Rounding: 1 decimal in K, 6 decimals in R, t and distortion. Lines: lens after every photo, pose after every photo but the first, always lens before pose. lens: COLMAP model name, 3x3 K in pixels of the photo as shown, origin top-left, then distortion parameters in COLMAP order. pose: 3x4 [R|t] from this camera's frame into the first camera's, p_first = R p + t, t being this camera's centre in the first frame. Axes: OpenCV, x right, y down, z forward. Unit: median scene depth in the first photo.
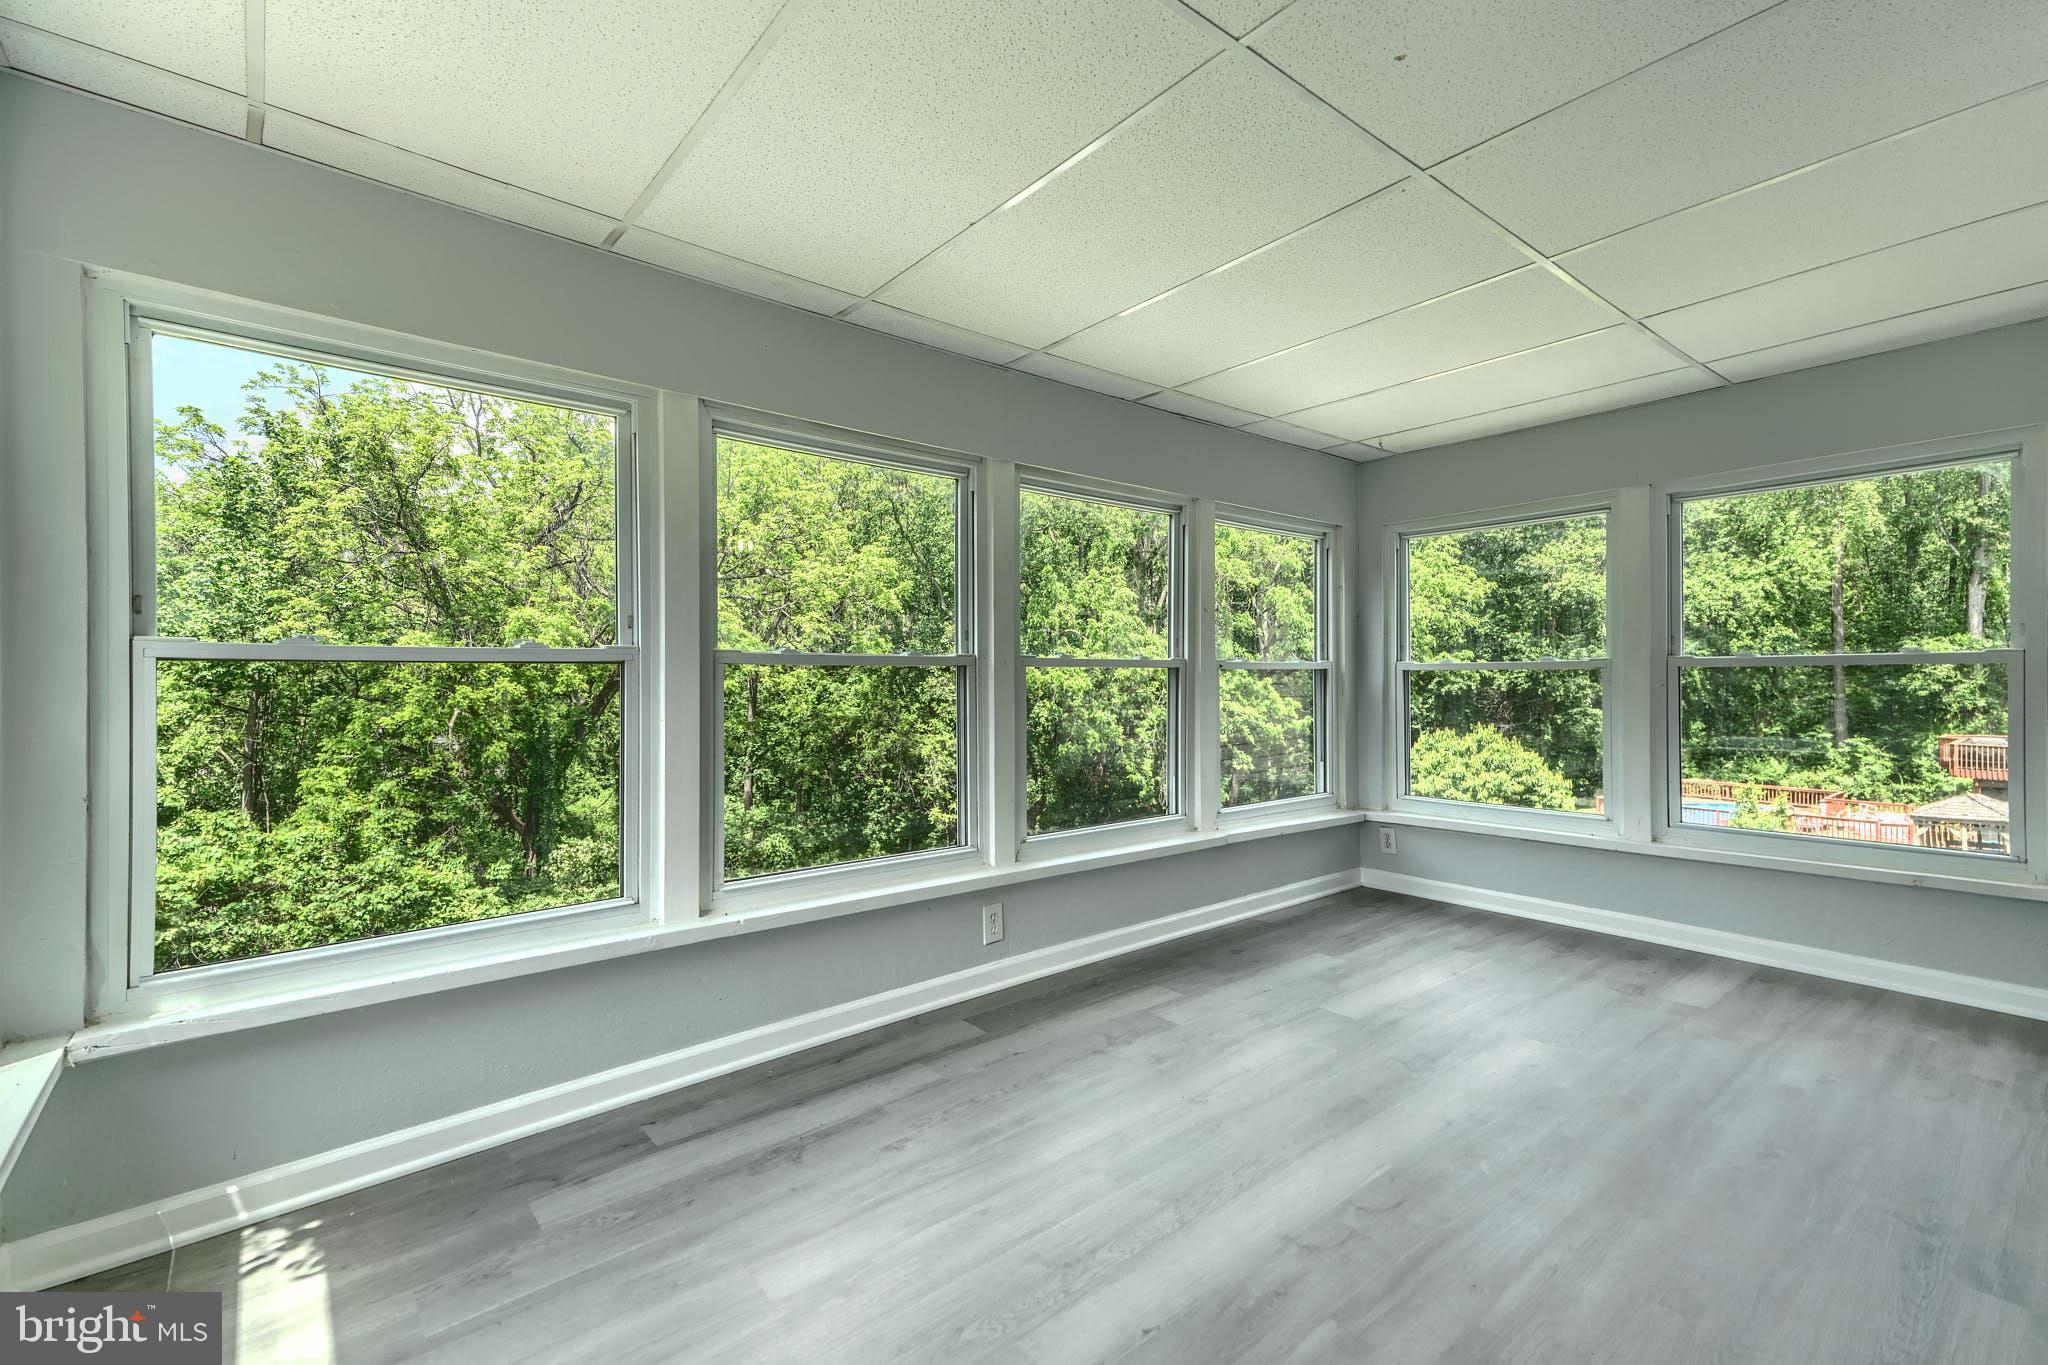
lens RADIAL K [[916.7, 0, 1022.7], [0, 916.7, 668.1], [0, 0, 1]] dist [0.043301, 0.000158]
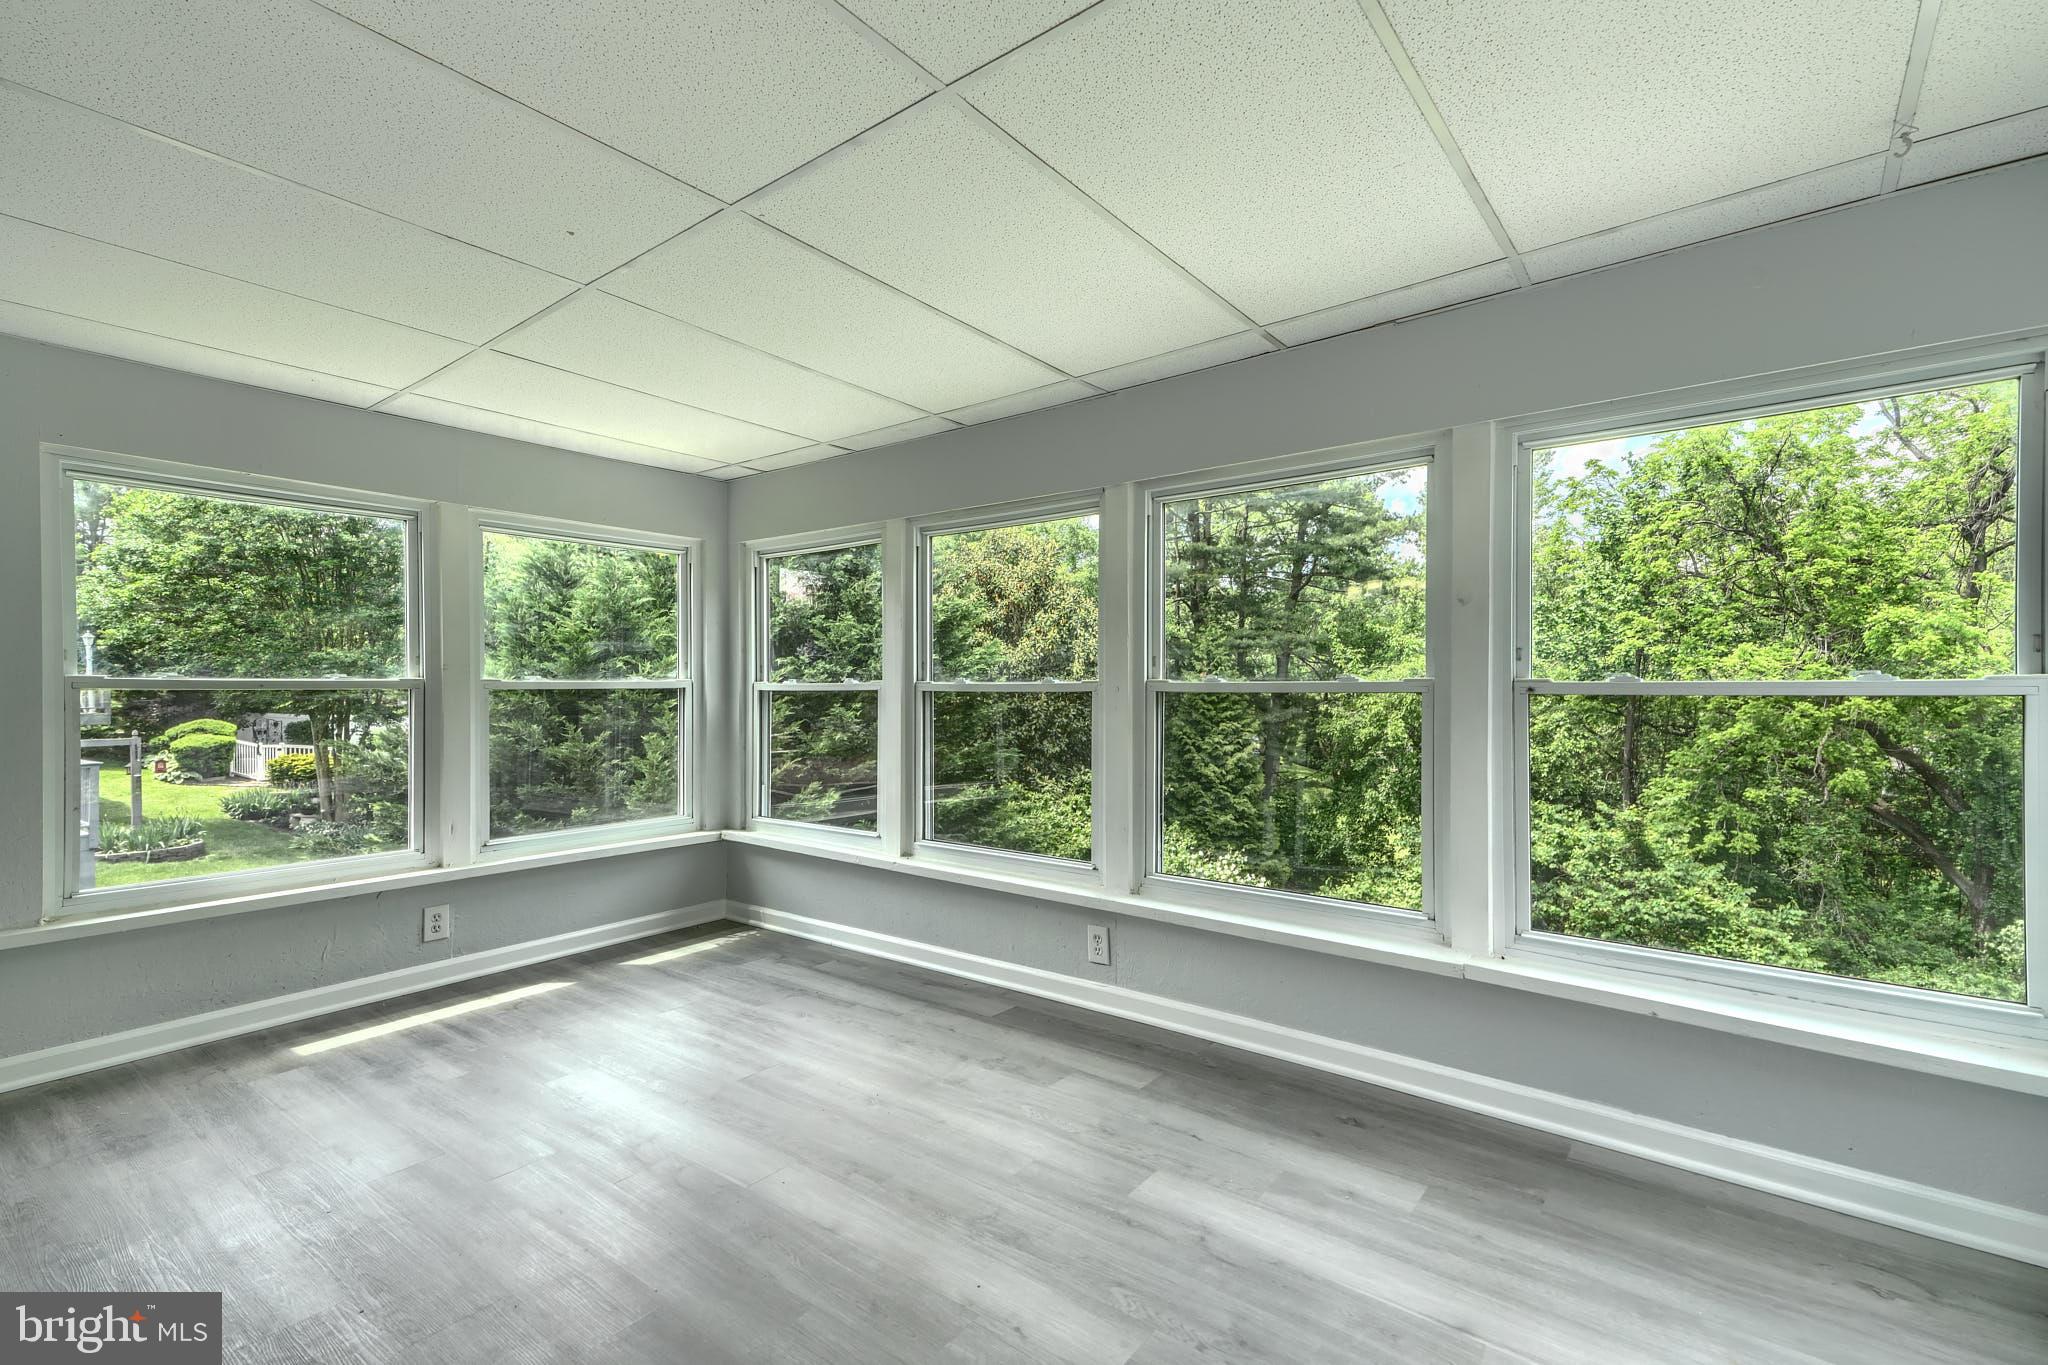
lens RADIAL K [[916.7, 0, 1022.4], [0, 916.7, 691.0], [0, 0, 1]] dist [0.043301, 0.000158]
pose [[0.205358, 0.006531, -0.978665, 0.972564], [0.004080, 0.999963, 0.007529, -0.011380], [0.978679, -0.005539, 0.205323, 0.730991]]
